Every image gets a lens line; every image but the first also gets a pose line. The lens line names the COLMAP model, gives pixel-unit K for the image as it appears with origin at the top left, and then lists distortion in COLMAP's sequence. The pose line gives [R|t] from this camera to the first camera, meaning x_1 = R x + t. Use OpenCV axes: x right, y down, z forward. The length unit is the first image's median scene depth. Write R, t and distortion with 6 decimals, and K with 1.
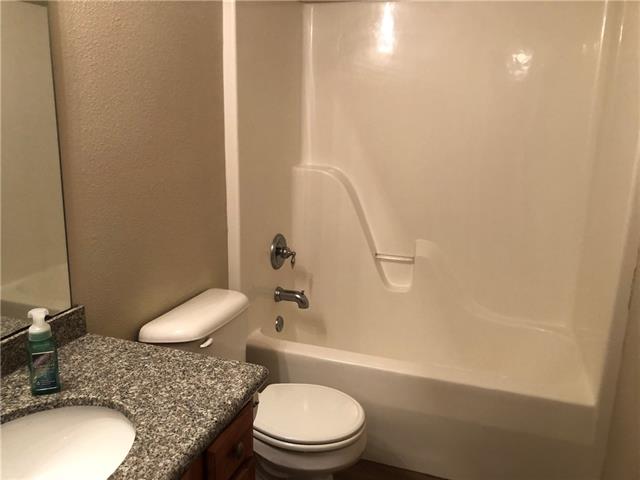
lens RADIAL K [[514.1, 0, 318.6], [0, 514.1, 237.5], [0, 0, 1]] dist [0.012561, 0.015313]
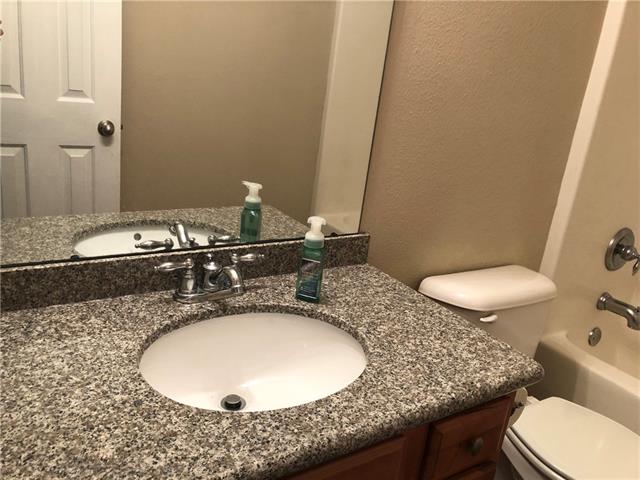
lens RADIAL K [[514.1, 0, 315.6], [0, 514.1, 246.0], [0, 0, 1]] dist [0.012561, 0.015313]
pose [[0.778827, 0.259038, -0.571251, 0.028648], [-0.225757, 0.965470, 0.130009, 0.057879], [0.585202, 0.027709, 0.810414, 0.176843]]
